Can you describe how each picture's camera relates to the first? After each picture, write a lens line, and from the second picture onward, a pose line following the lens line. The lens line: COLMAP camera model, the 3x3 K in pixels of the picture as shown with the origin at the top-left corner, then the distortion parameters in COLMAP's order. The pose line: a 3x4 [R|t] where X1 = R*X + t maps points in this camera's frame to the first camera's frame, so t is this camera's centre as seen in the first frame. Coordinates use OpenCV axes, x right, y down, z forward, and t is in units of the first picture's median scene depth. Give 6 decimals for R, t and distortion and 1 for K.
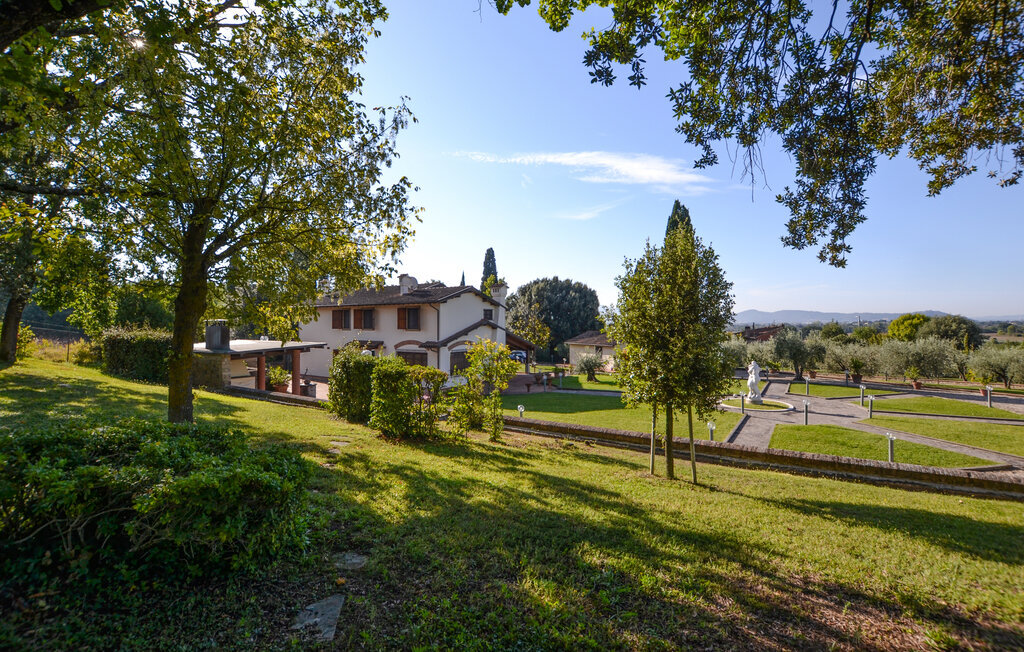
lens RADIAL K [[474.4, 0, 512.0], [0, 474.4, 326.0], [0, 0, 1]] dist [-0.001144, 0.000025]
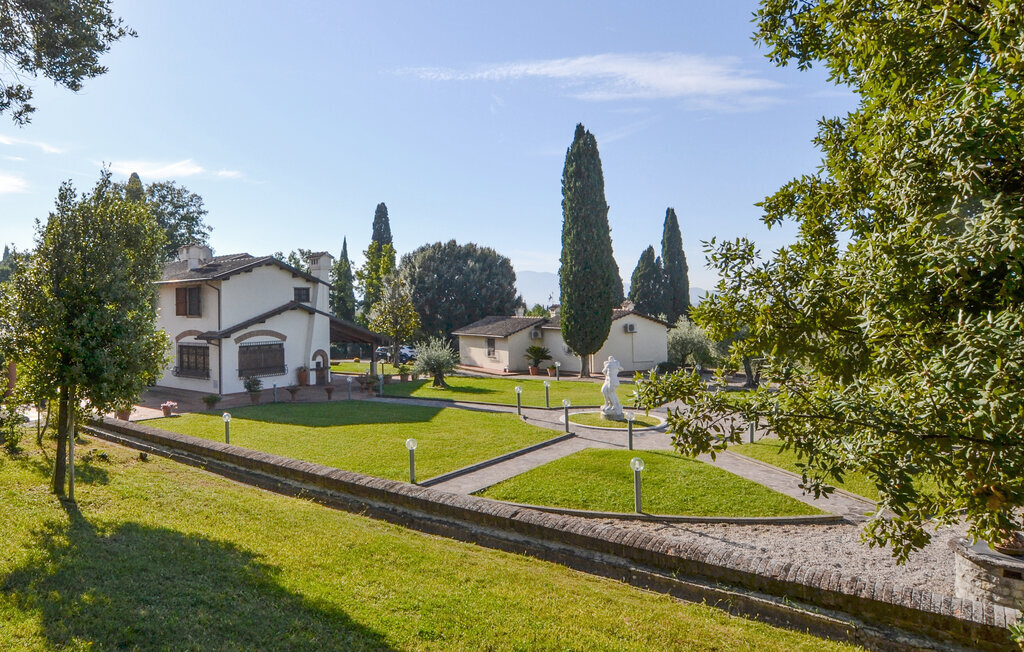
lens RADIAL K [[684.9, 0, 512.0], [0, 684.9, 326.0], [0, 0, 1]] dist [-0.006888, -0.000575]
pose [[0.987014, -0.007786, -0.160448, 0.350763], [0.010650, 0.999799, 0.016997, 0.007640], [0.160283, -0.018485, 0.986898, 0.002282]]
